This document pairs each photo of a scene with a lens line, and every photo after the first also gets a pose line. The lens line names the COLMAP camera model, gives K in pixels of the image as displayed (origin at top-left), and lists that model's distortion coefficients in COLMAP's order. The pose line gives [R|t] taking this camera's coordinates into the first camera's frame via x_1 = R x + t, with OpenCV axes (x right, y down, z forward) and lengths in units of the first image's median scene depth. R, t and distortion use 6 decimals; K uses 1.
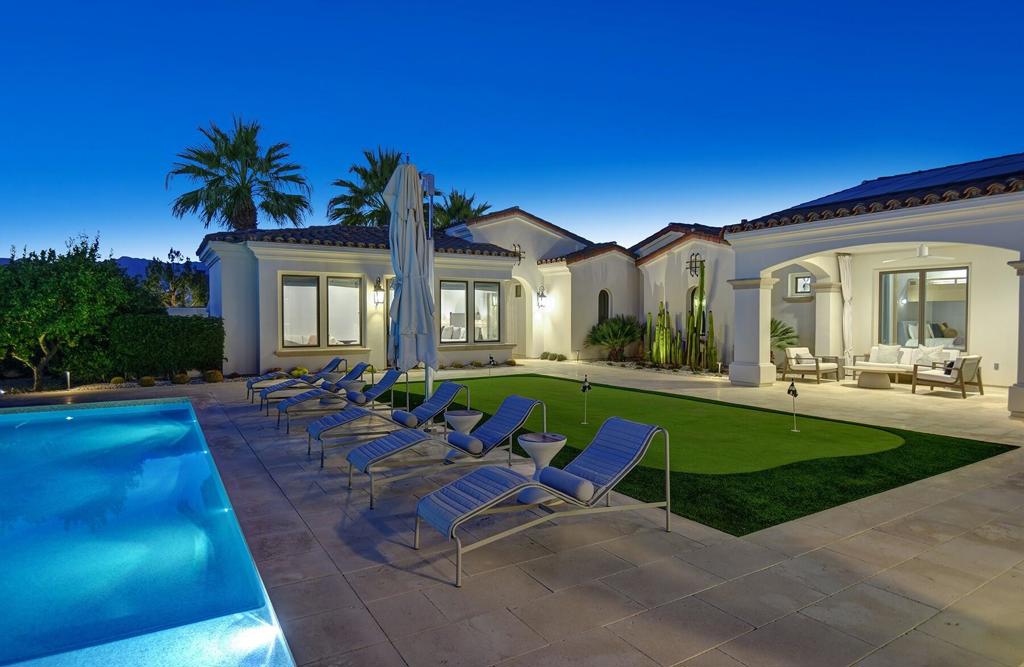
lens RADIAL K [[586.7, 0, 512.3], [0, 586.7, 328.8], [0, 0, 1]] dist [-0.034788, -0.000636]
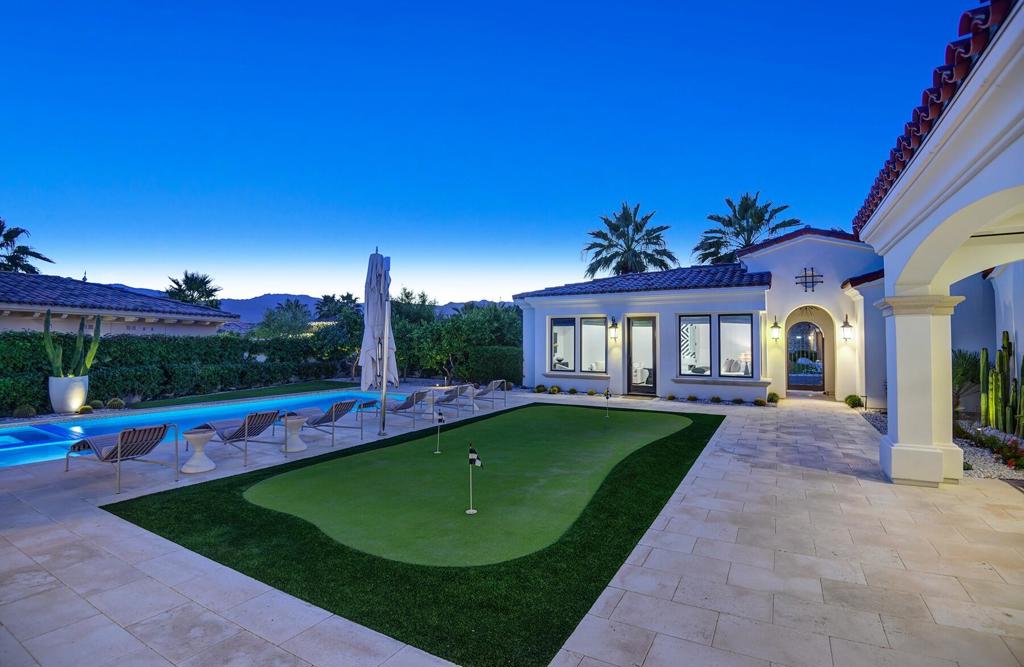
lens RADIAL K [[477.8, 0, 511.5], [0, 477.8, 333.2], [0, 0, 1]] dist [0.000371, -0.000144]
pose [[0.478520, -0.016412, -0.877923, 0.520988], [-0.025288, 0.999153, -0.032462, -0.016962], [0.877713, 0.037734, 0.477699, 0.351178]]
